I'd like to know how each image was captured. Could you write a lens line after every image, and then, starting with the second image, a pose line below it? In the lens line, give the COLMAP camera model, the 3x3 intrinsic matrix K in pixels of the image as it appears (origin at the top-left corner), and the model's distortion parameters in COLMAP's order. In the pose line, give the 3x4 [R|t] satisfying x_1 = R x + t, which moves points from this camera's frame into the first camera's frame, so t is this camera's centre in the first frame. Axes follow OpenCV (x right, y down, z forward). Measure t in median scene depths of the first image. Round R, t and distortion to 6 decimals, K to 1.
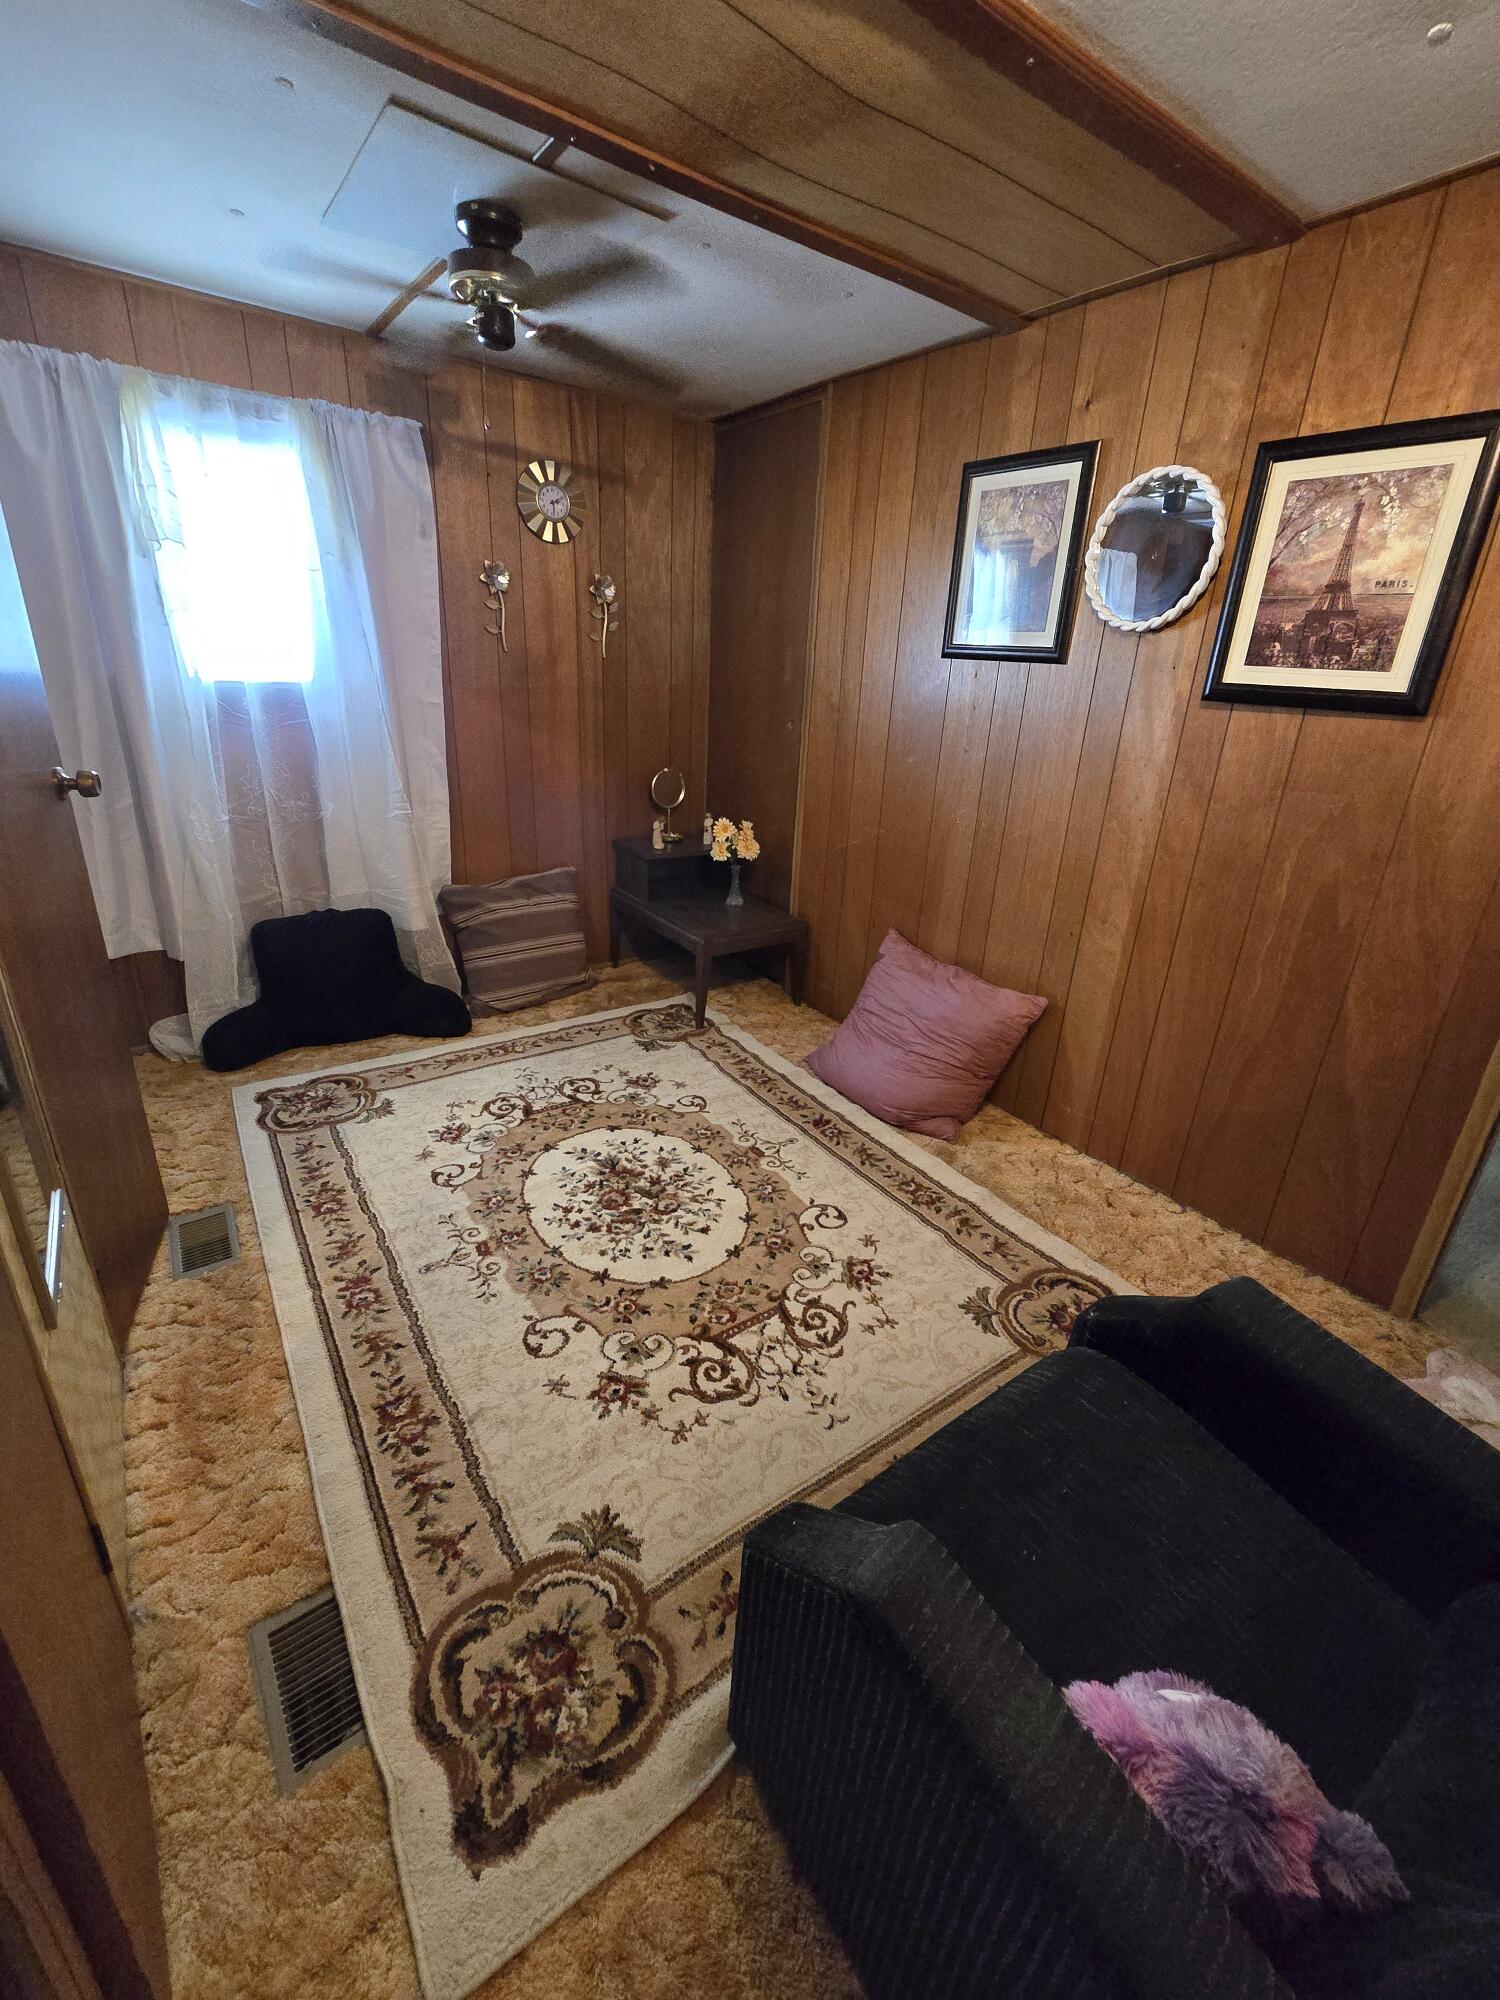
lens RADIAL K [[818.4, 0, 763.8], [0, 818.4, 988.7], [0, 0, 1]] dist [-0.004585, -0.000192]
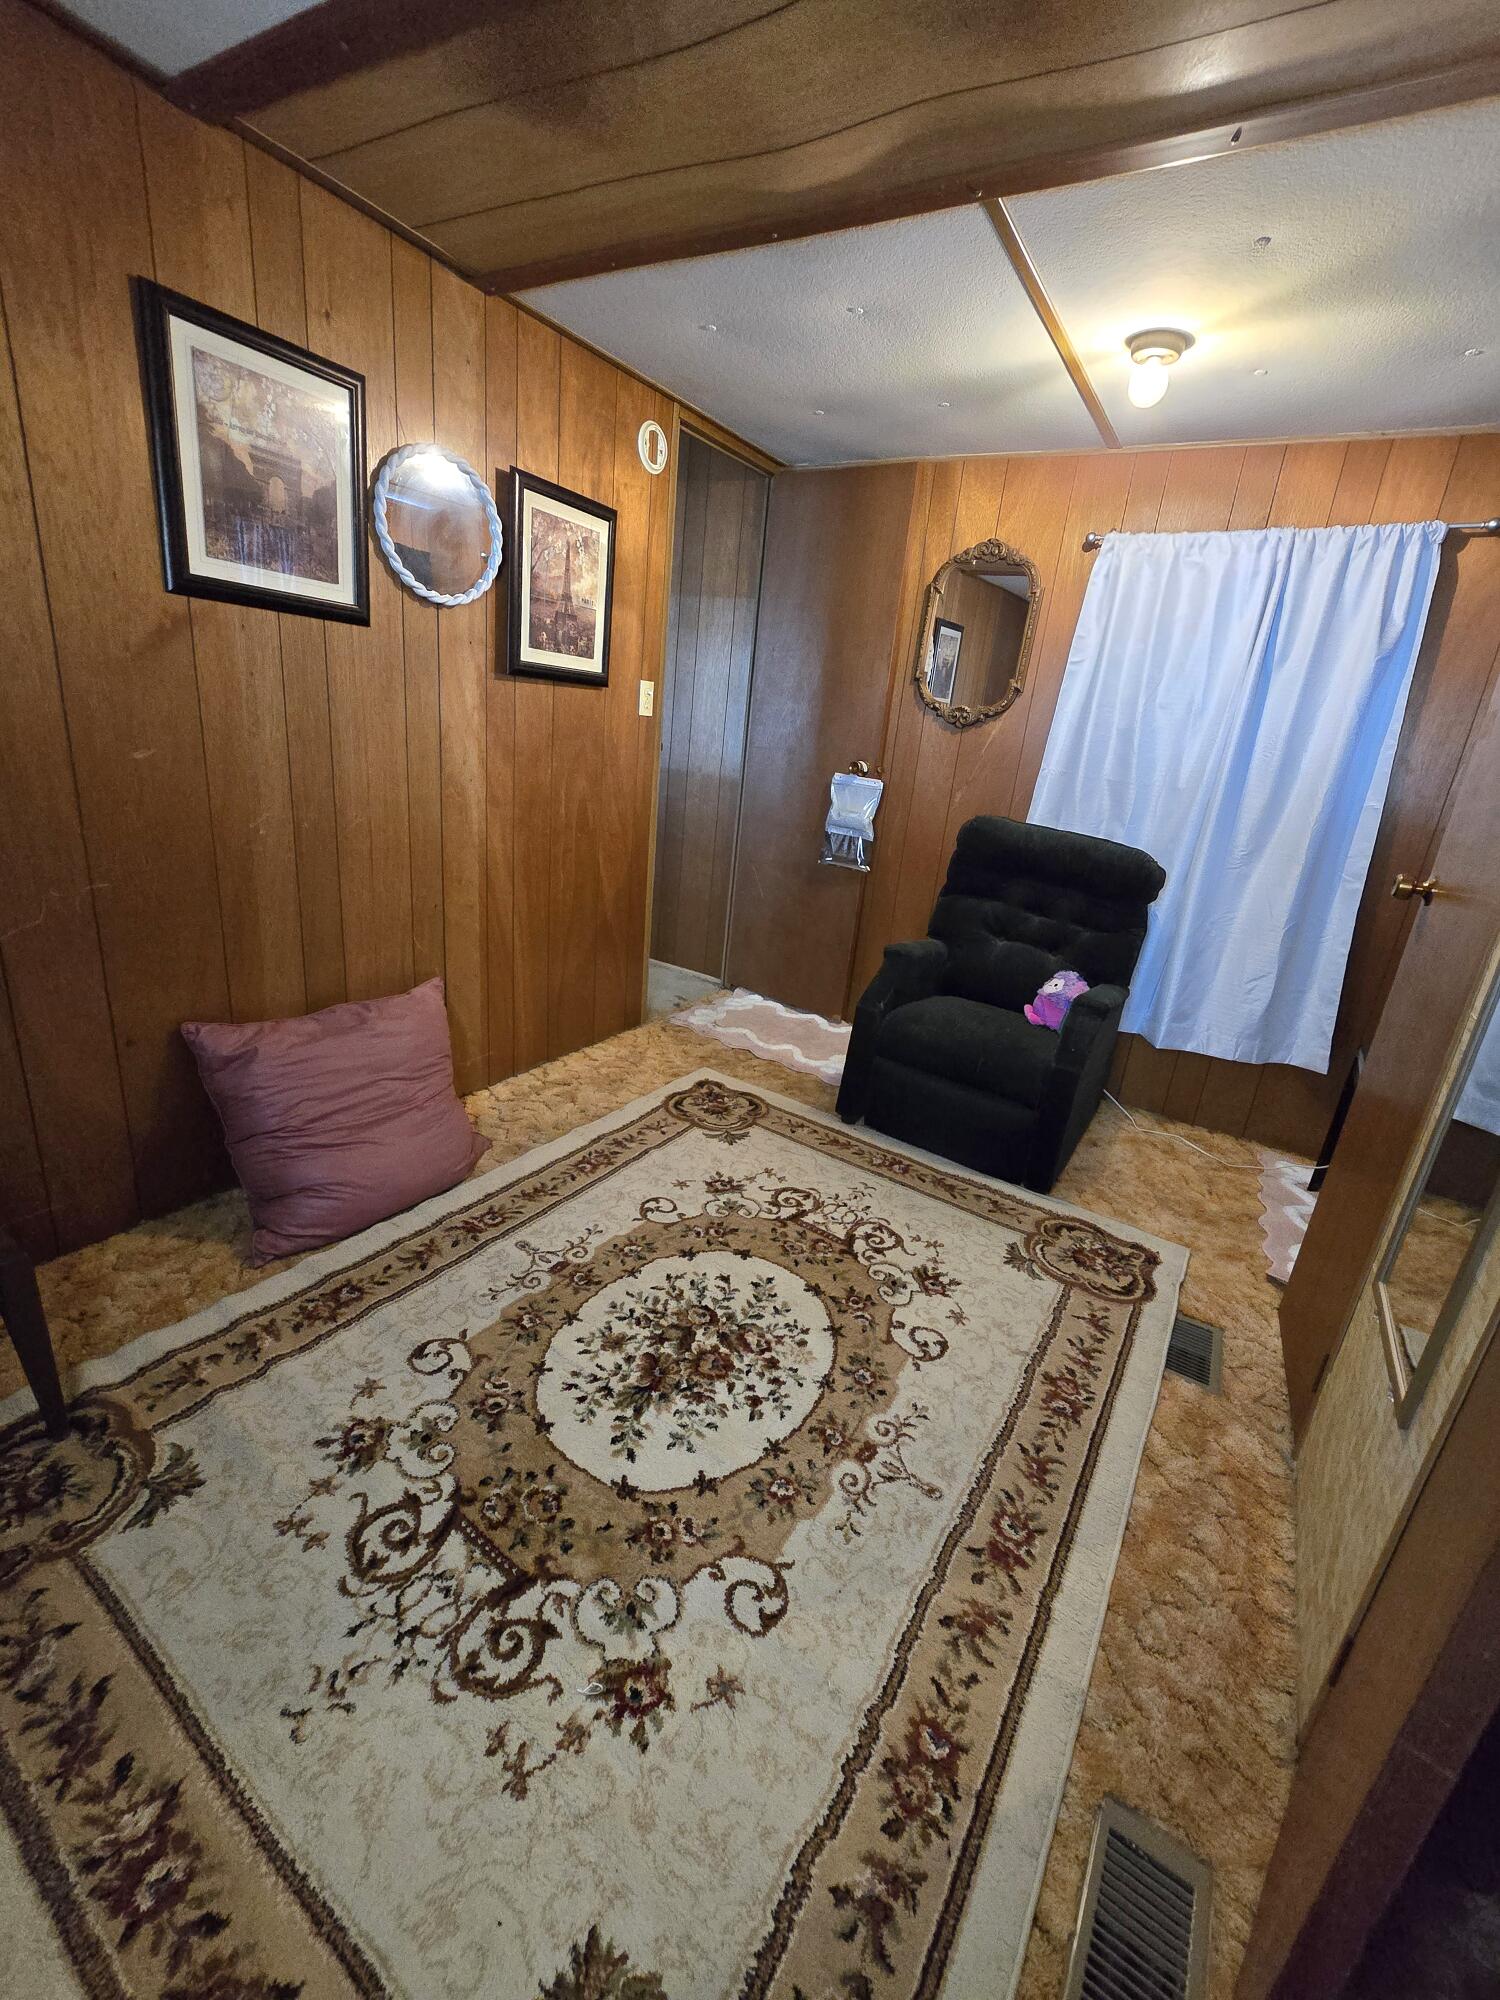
lens RADIAL K [[818.4, 0, 758.2], [0, 818.4, 987.2], [0, 0, 1]] dist [-0.004585, -0.000192]
pose [[-0.360107, -0.376149, 0.853718, -0.813305], [0.227564, 0.852052, 0.471404, -0.451843], [-0.904731, 0.364031, -0.221232, 1.120870]]
